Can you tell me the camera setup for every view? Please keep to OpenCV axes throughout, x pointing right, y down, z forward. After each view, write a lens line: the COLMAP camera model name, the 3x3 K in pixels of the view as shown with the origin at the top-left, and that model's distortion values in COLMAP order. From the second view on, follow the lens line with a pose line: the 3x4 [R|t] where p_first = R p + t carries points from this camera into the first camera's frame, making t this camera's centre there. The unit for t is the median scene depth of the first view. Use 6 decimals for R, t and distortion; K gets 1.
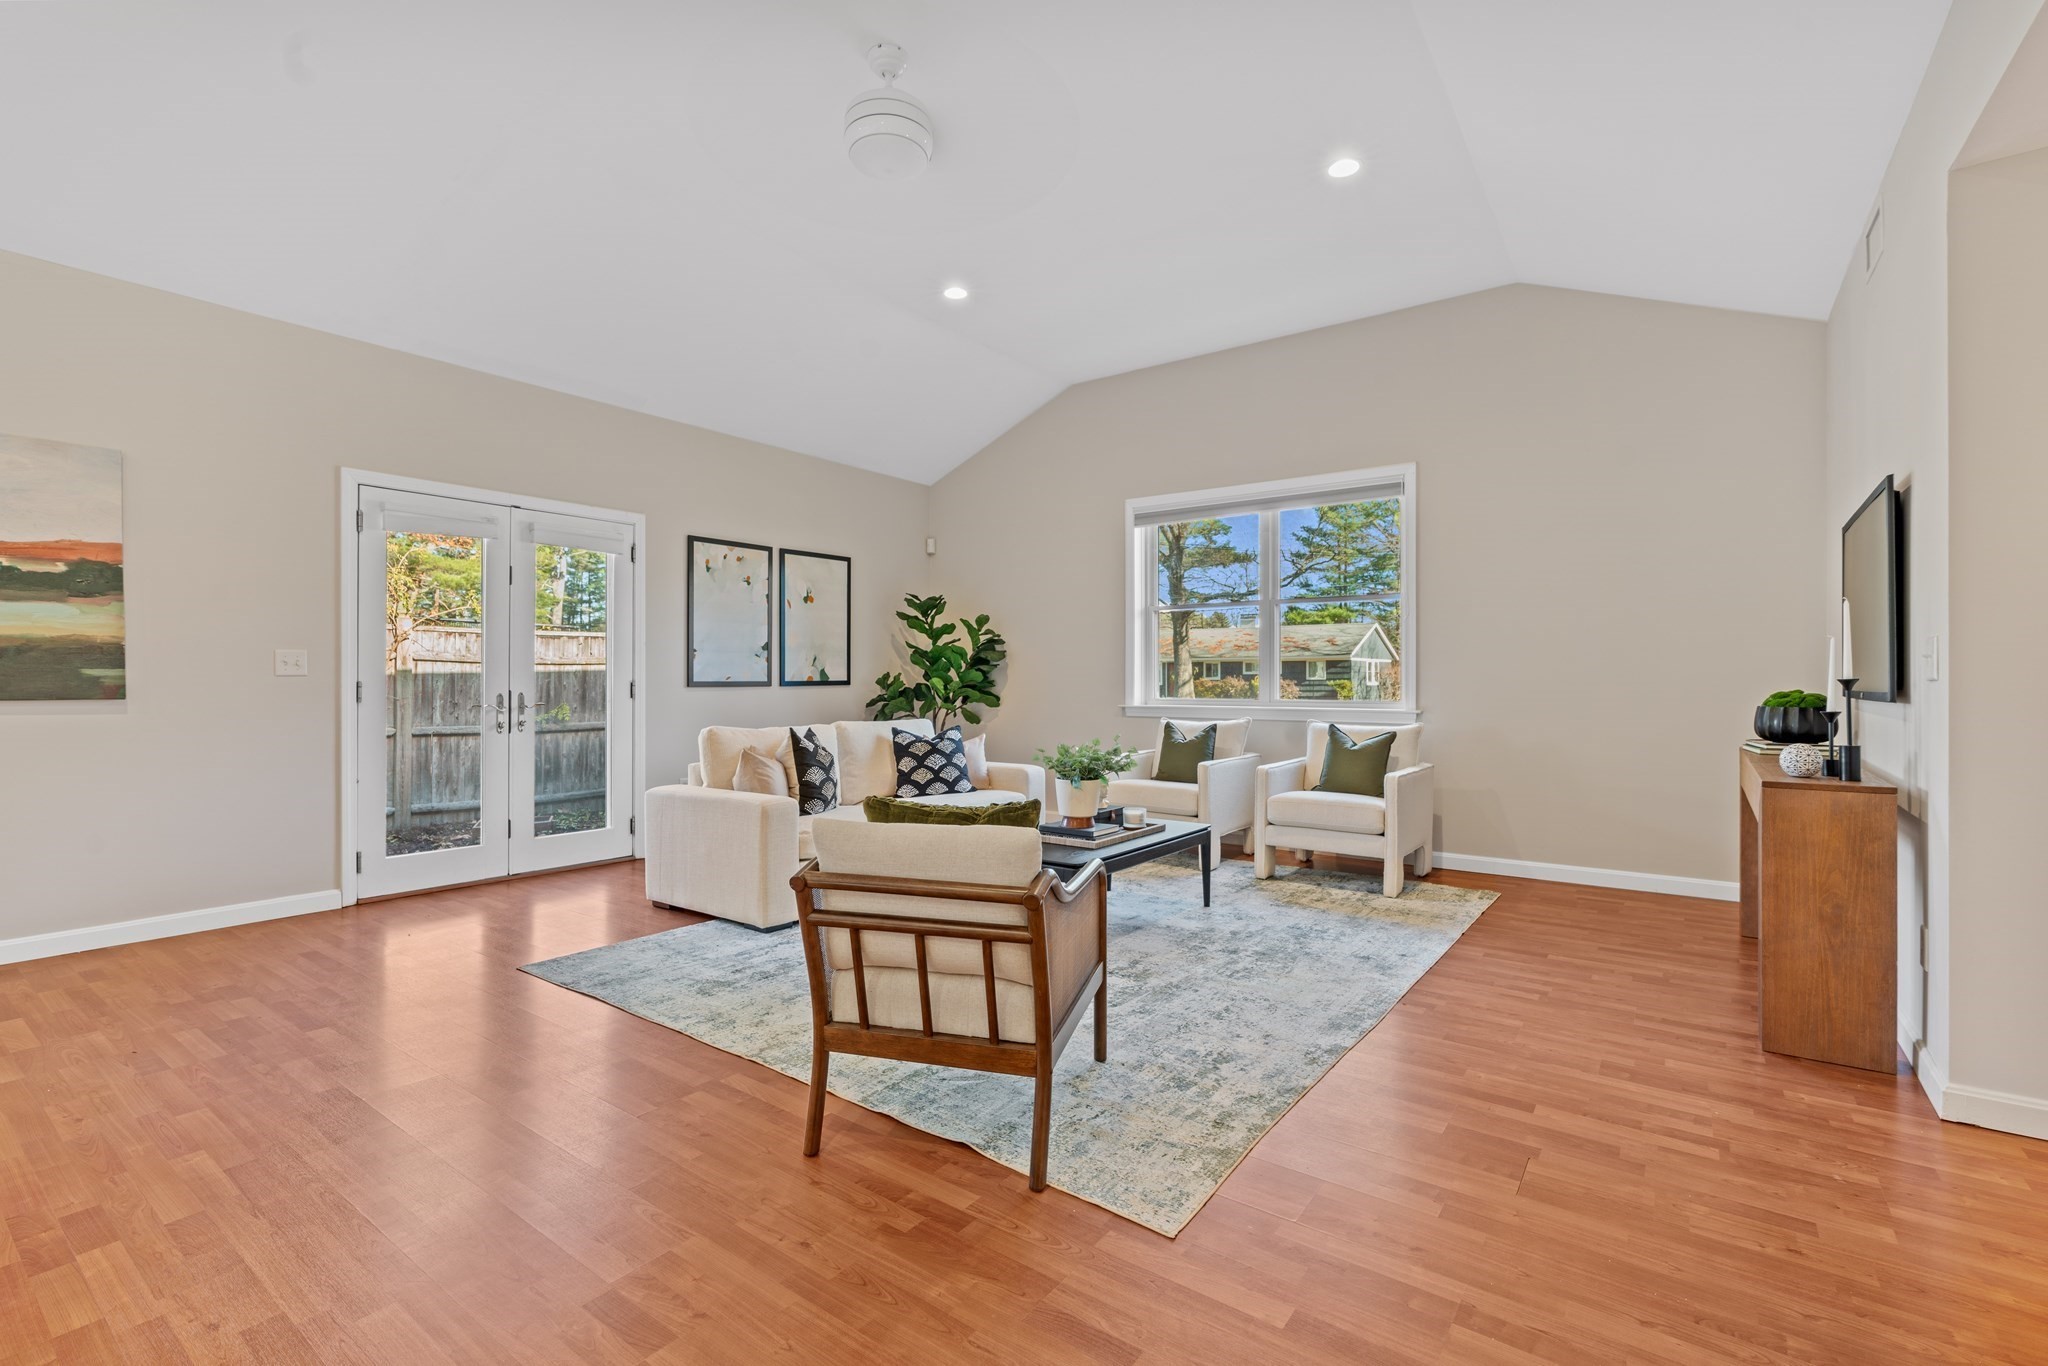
lens RADIAL K [[918.0, 0, 1018.4], [0, 918.0, 678.4], [0, 0, 1]] dist [-0.015610, 0.005743]
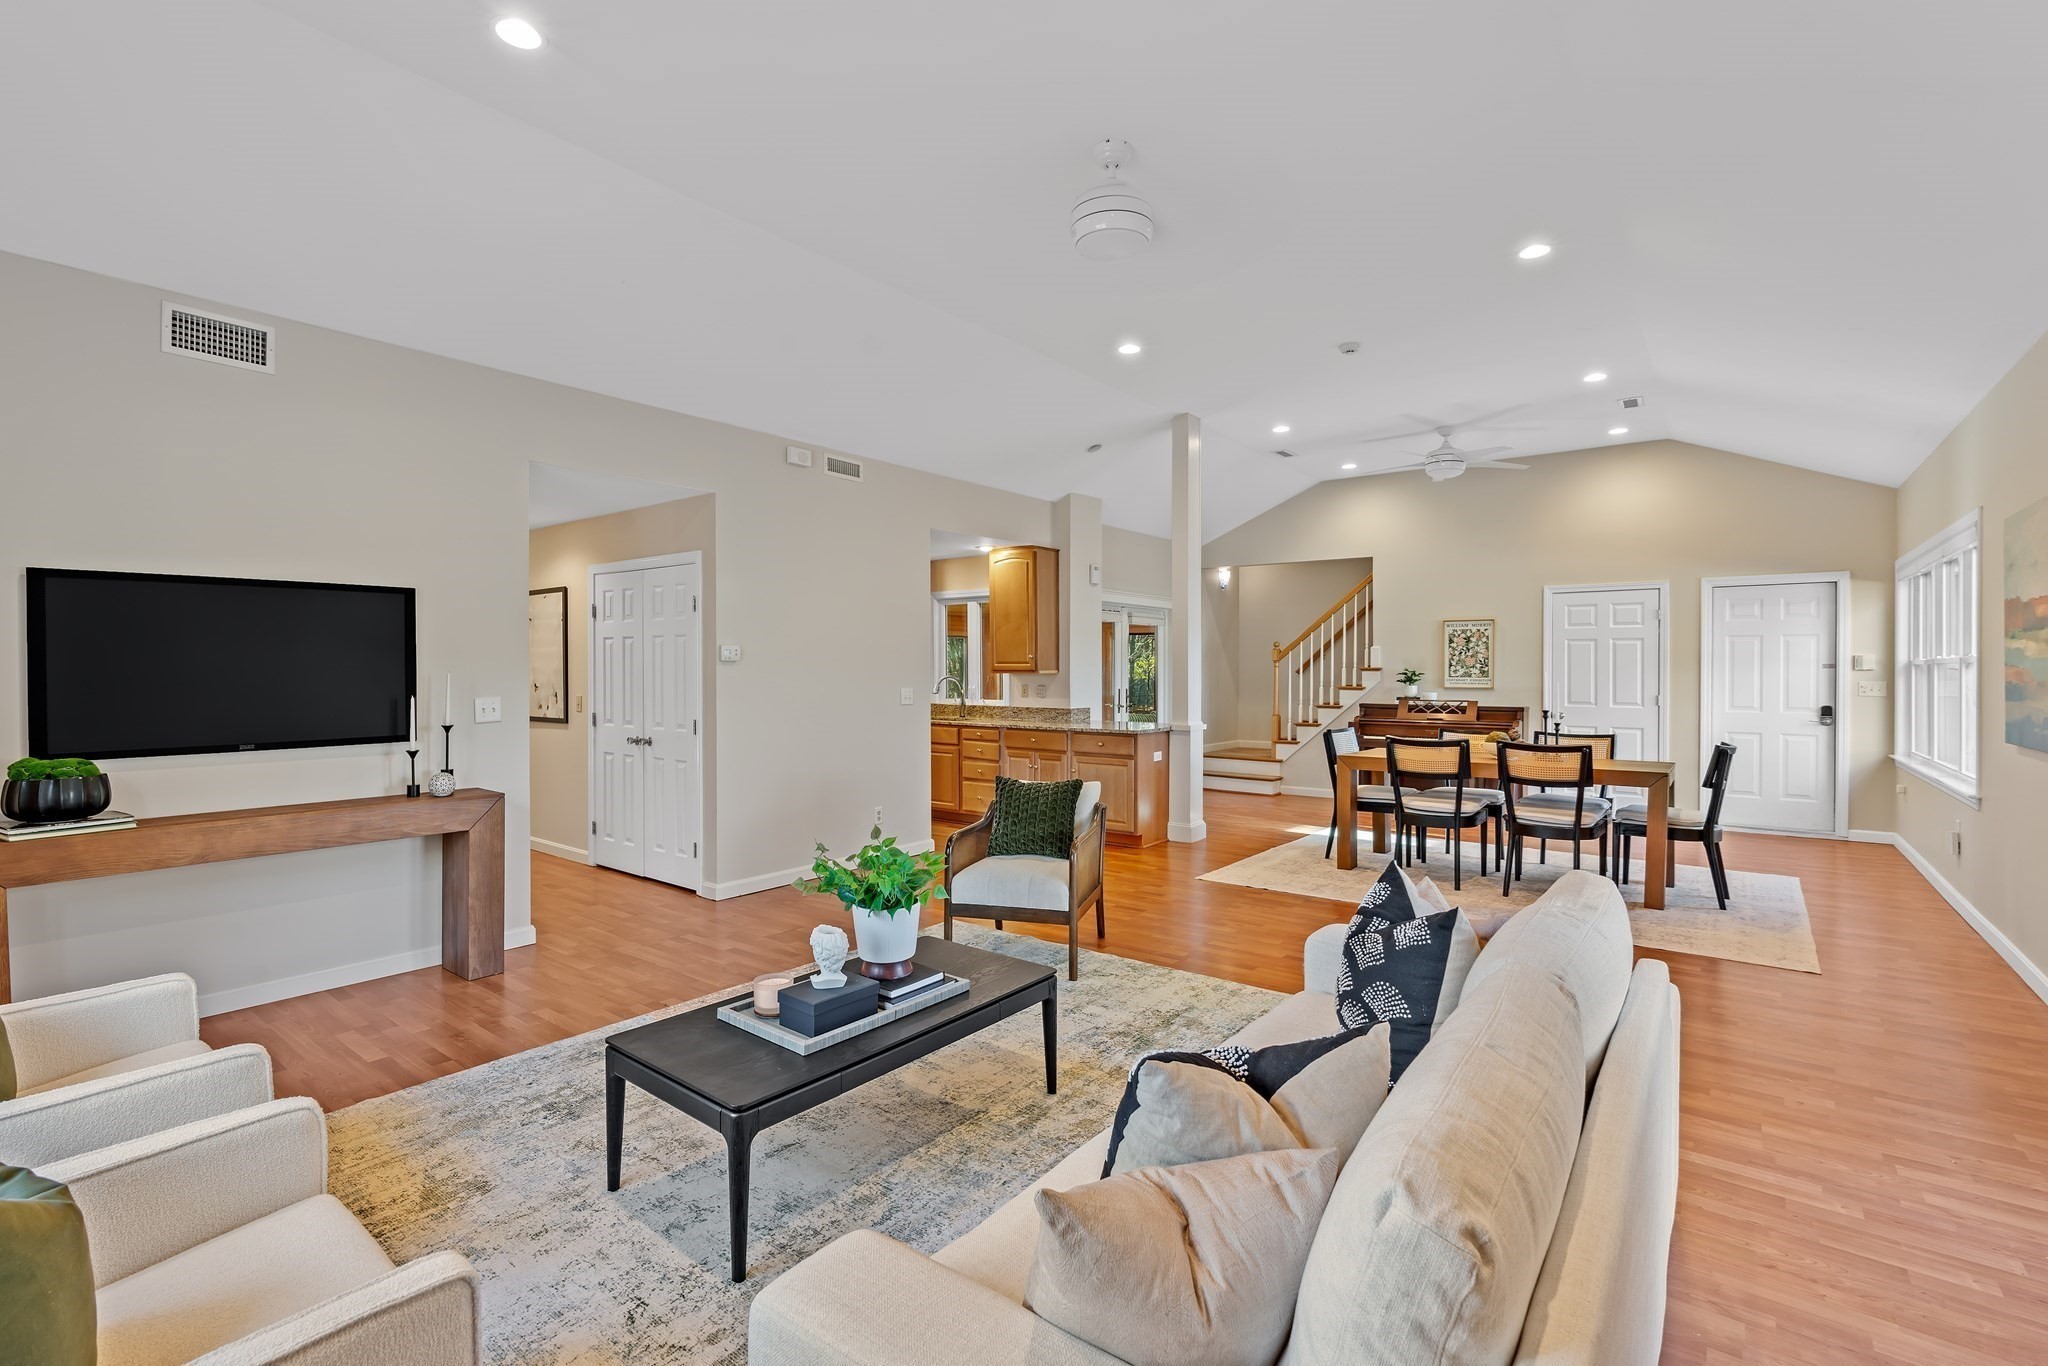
lens RADIAL K [[915.5, 0, 1017.6], [0, 915.5, 672.9], [0, 0, 1]] dist [-0.015510, 0.006796]
pose [[-0.999408, 0.000601, 0.034393, -0.043019], [0.000895, 0.999963, 0.008536, -0.051183], [-0.034386, 0.008562, -0.999372, 1.316461]]
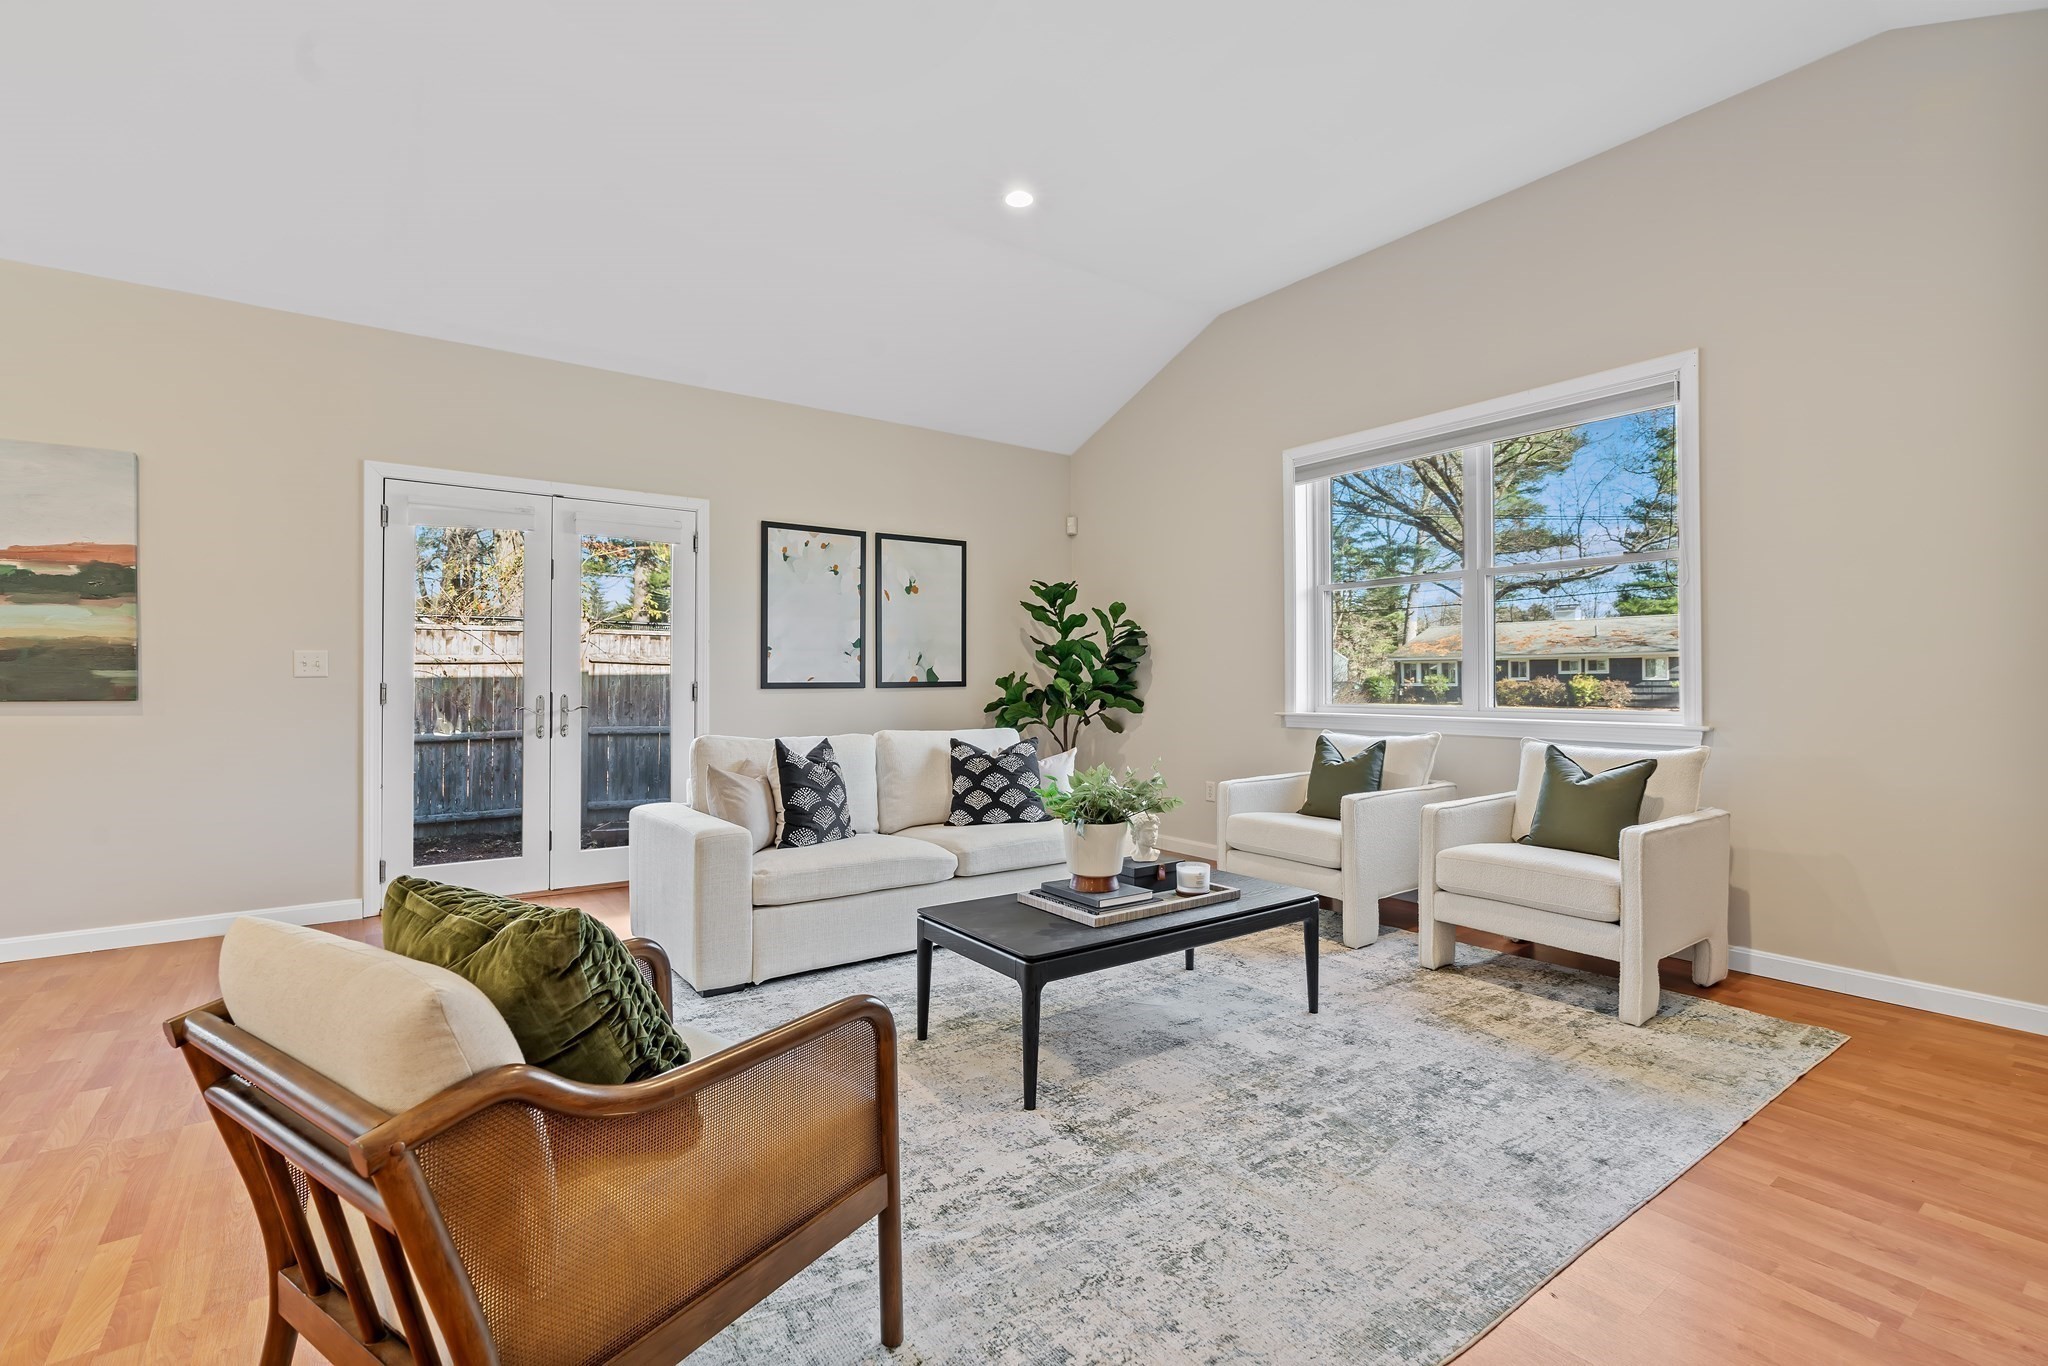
lens RADIAL K [[915.5, 0, 1017.6], [0, 915.5, 672.9], [0, 0, 1]] dist [-0.015510, 0.006796]
pose [[0.953303, -0.003788, -0.301991, 0.174628], [0.001632, 0.999971, -0.007390, 0.000979], [0.302011, 0.006552, 0.953282, 0.247044]]
